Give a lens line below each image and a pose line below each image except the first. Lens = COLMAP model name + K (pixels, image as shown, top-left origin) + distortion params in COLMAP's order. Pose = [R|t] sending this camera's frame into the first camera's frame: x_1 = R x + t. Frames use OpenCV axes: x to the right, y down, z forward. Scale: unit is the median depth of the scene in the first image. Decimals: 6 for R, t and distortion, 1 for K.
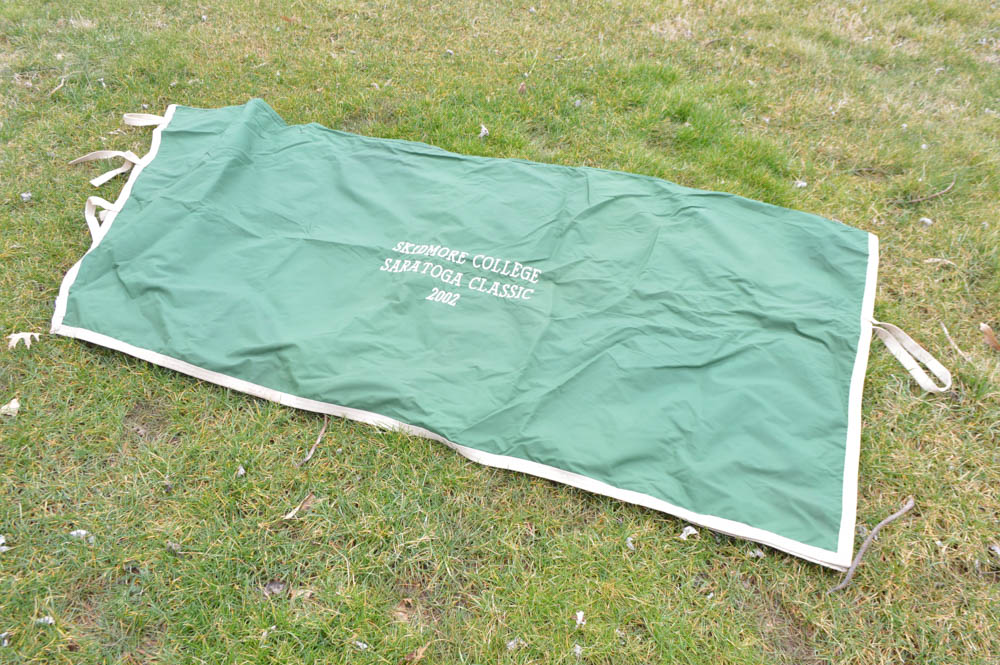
lens RADIAL K [[774.2, 0, 499.6], [0, 774.2, 331.6], [0, 0, 1]] dist [-0.011841, 0.003352]
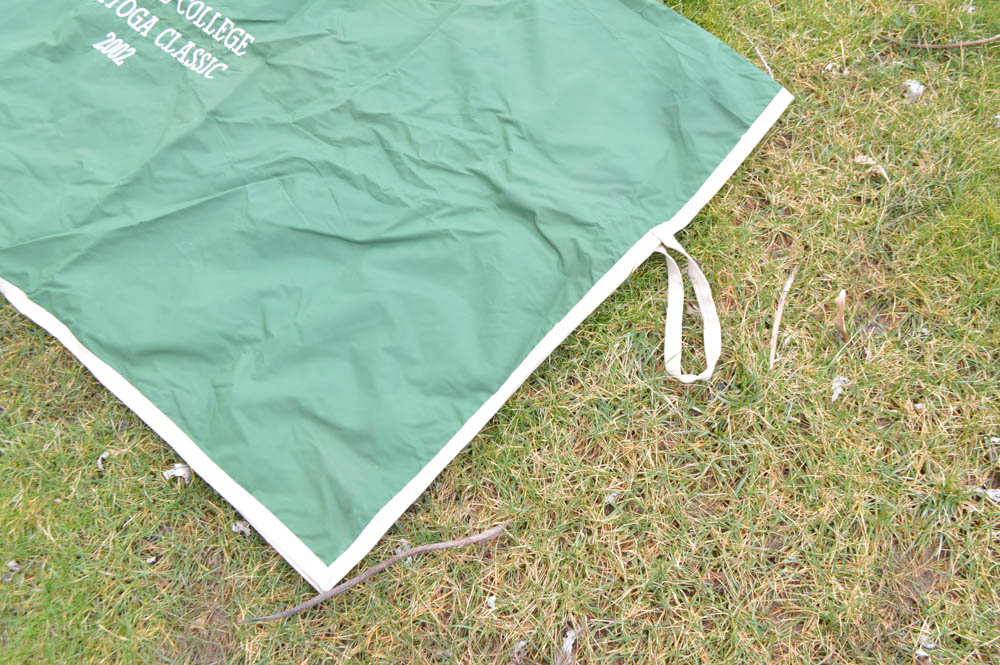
lens RADIAL K [[932.8, 0, 500.1], [0, 932.8, 333.6], [0, 0, 1]] dist [-0.018197, 0.000000]
pose [[0.939504, 0.280547, -0.196533, 0.502832], [-0.201050, 0.916170, 0.346716, -0.171847], [0.277328, -0.286228, 0.917149, 0.232726]]
